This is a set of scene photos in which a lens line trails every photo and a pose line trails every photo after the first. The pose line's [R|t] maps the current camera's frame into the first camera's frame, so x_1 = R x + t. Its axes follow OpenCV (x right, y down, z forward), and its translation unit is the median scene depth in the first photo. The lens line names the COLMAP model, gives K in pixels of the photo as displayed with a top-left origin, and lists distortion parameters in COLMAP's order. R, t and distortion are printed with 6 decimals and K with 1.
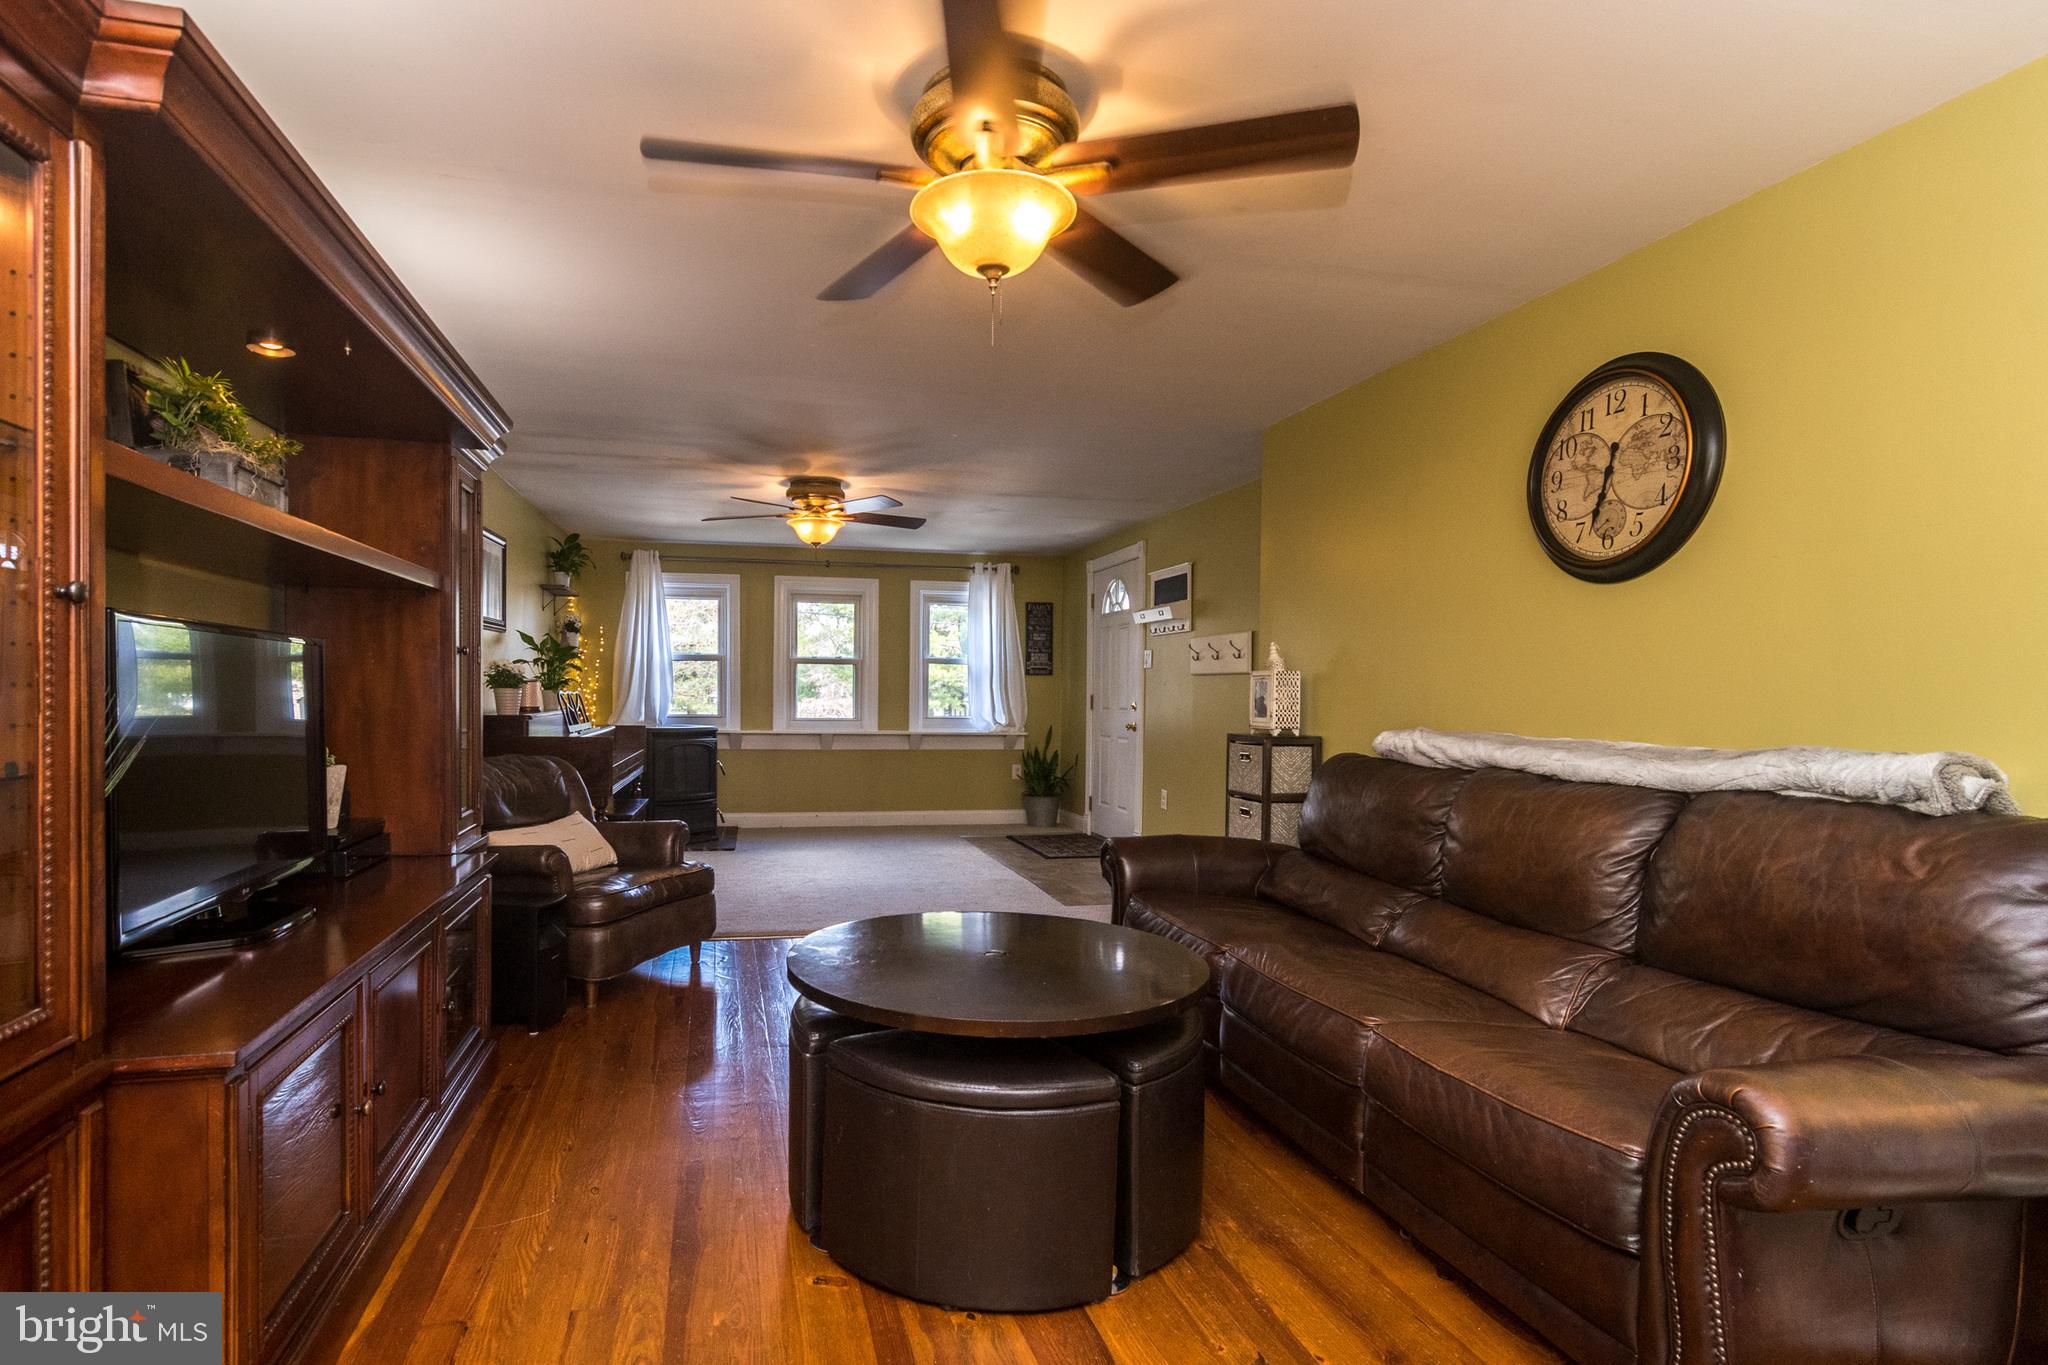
lens RADIAL K [[1044.7, 0, 975.3], [0, 1044.7, 705.9], [0, 0, 1]] dist [0.000919, -0.000032]
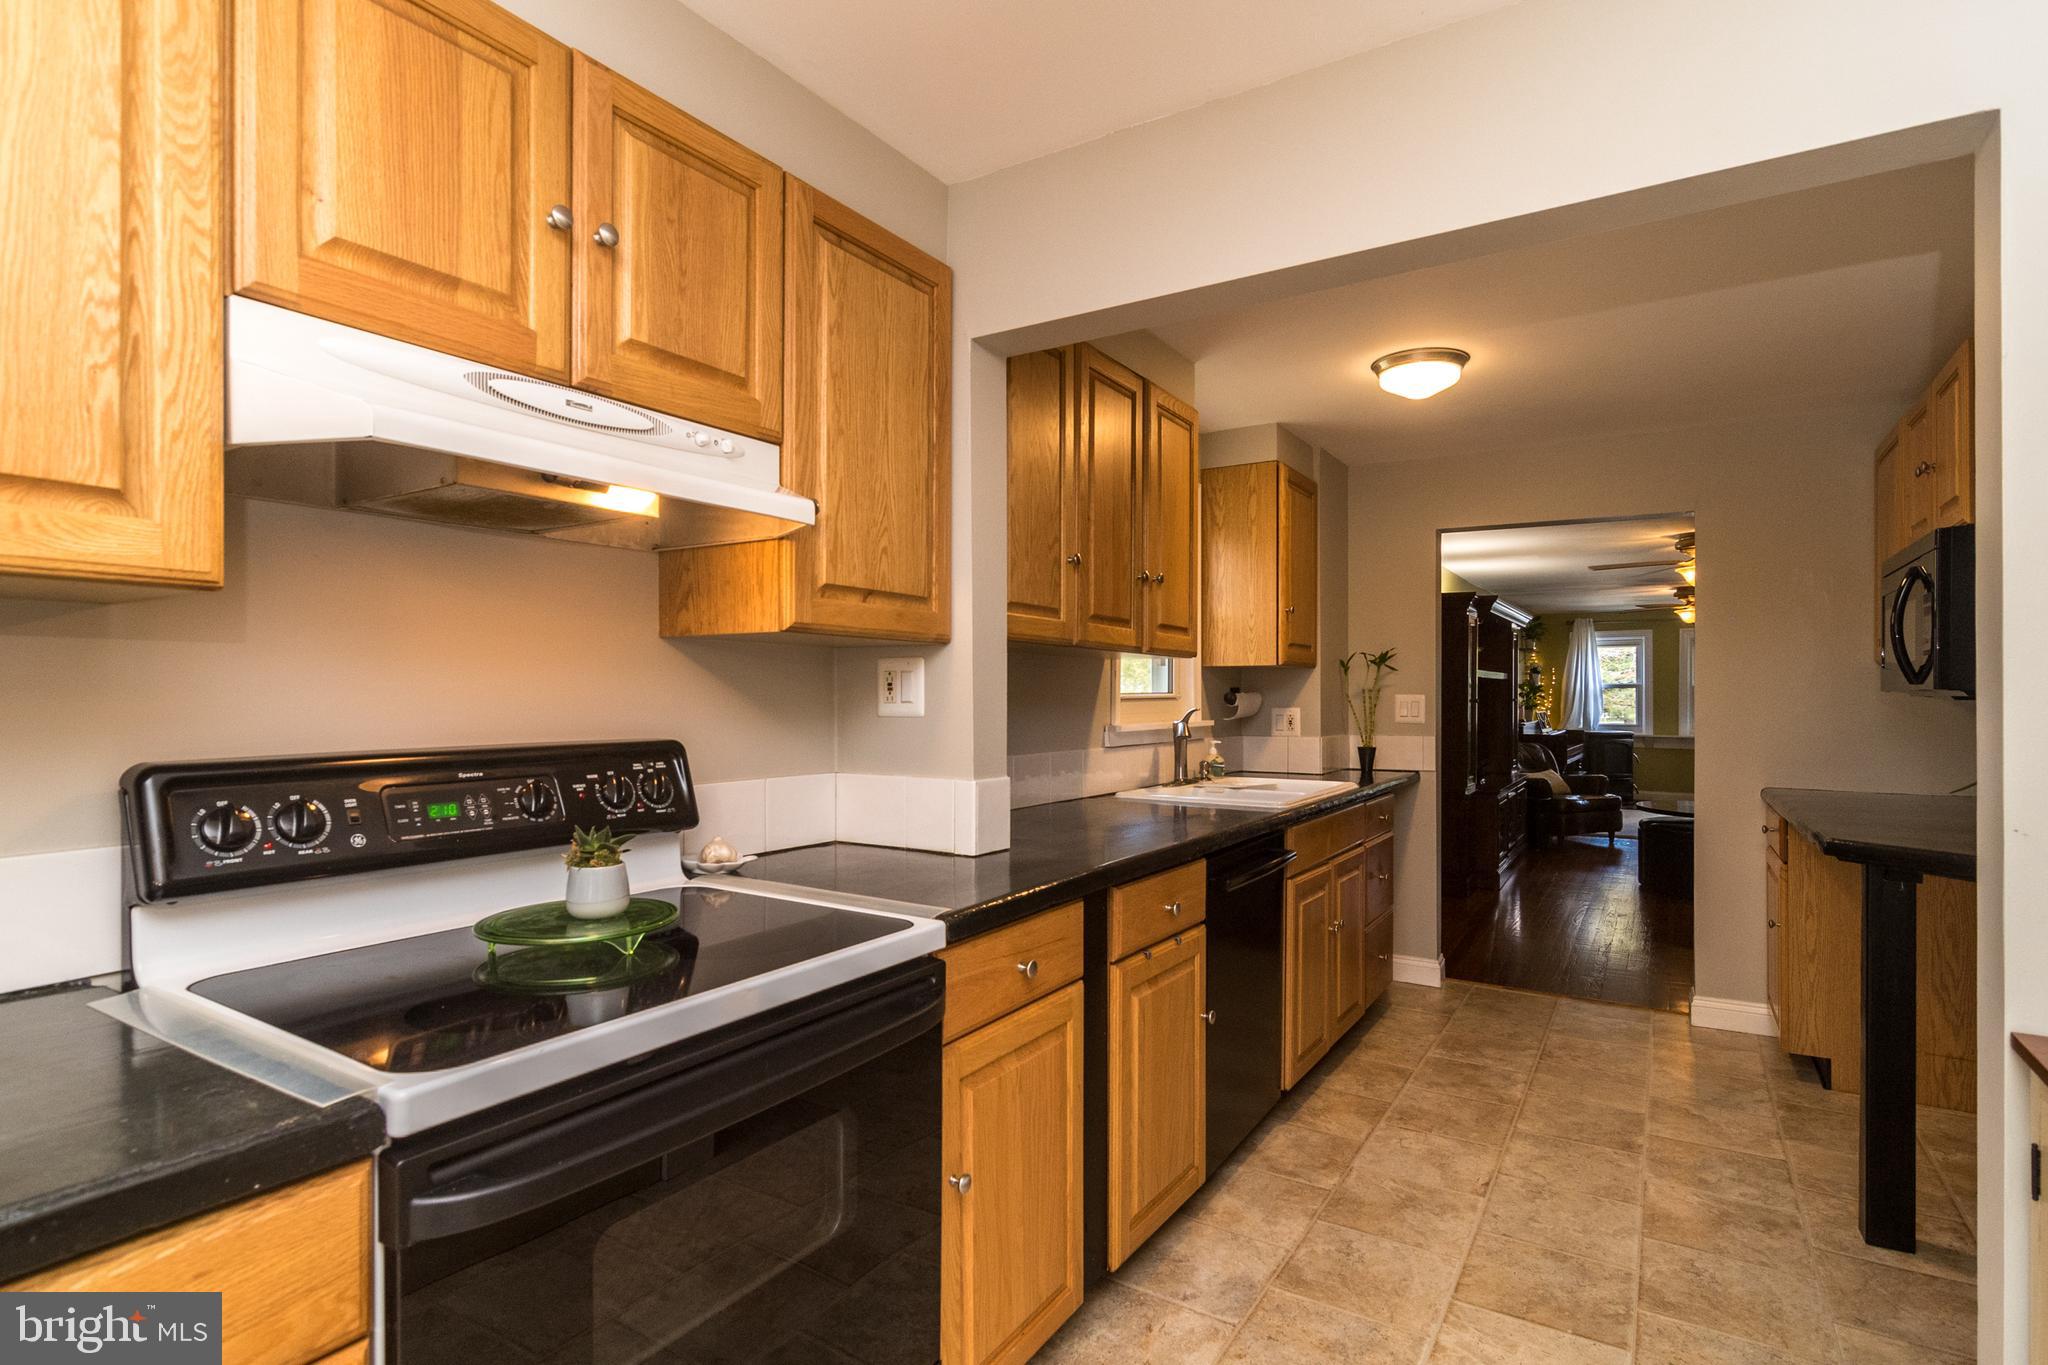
lens RADIAL K [[994.3, 0, 1030.8], [0, 994.3, 695.0], [0, 0, 1]] dist [0.001343, 0.001525]
pose [[0.689547, -0.010363, -0.724167, 0.191760], [-0.003062, 0.999847, -0.017223, -0.006158], [0.724234, 0.014094, 0.689410, -0.625260]]
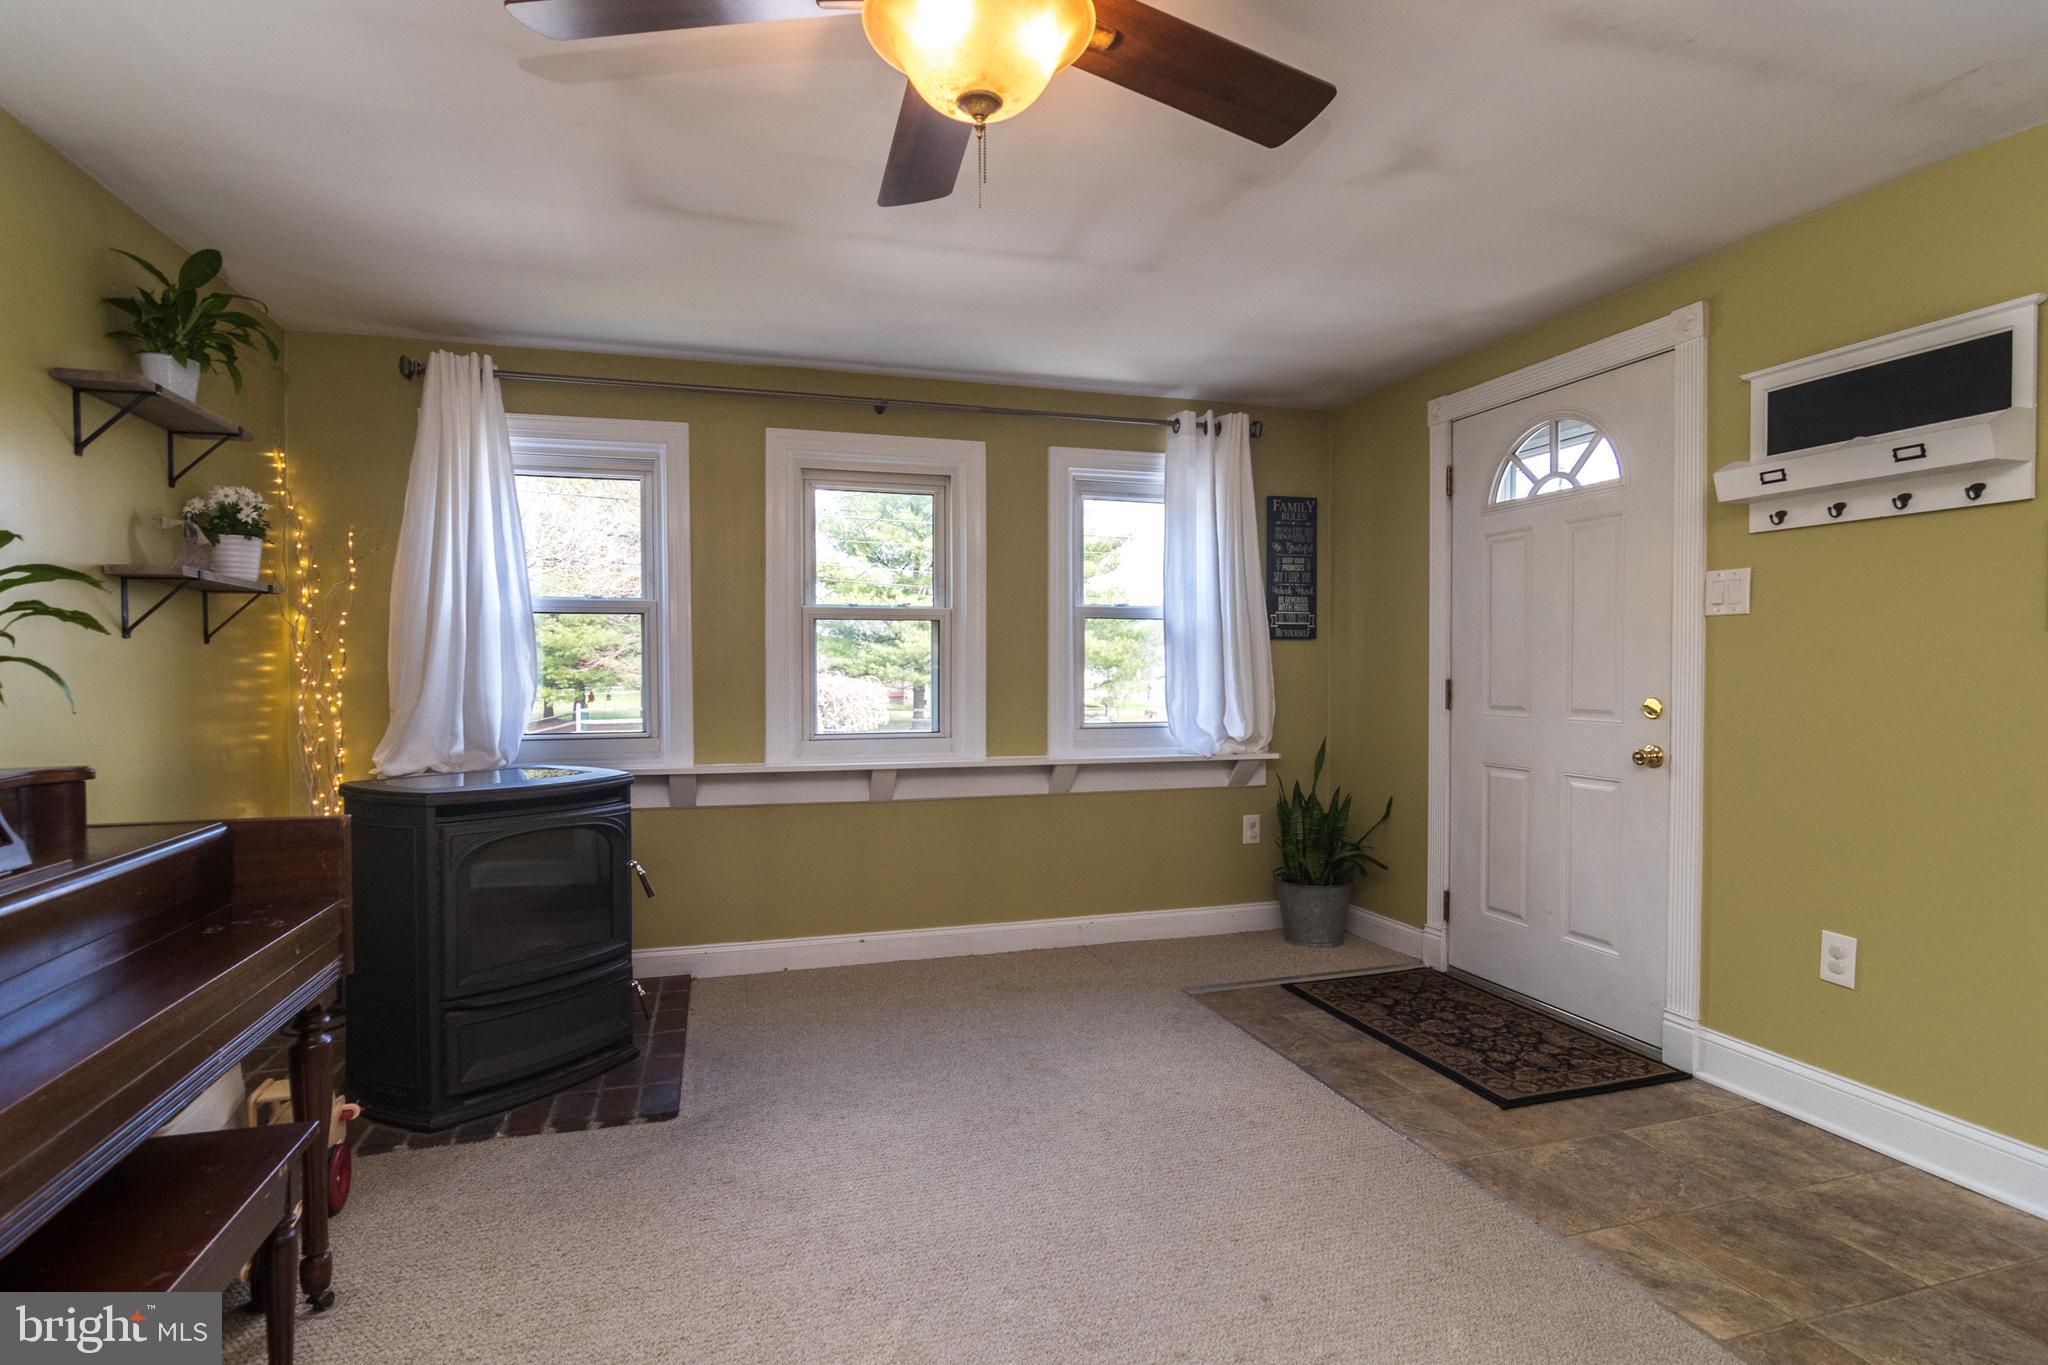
lens RADIAL K [[1032.8, 0, 1037.0], [0, 1032.8, 677.0], [0, 0, 1]] dist [0.001515, 0.000135]
pose [[0.995412, -0.013183, 0.094765, -0.114788], [0.013103, 0.999913, 0.001474, -0.013810], [-0.094776, -0.000226, 0.995499, 0.523088]]
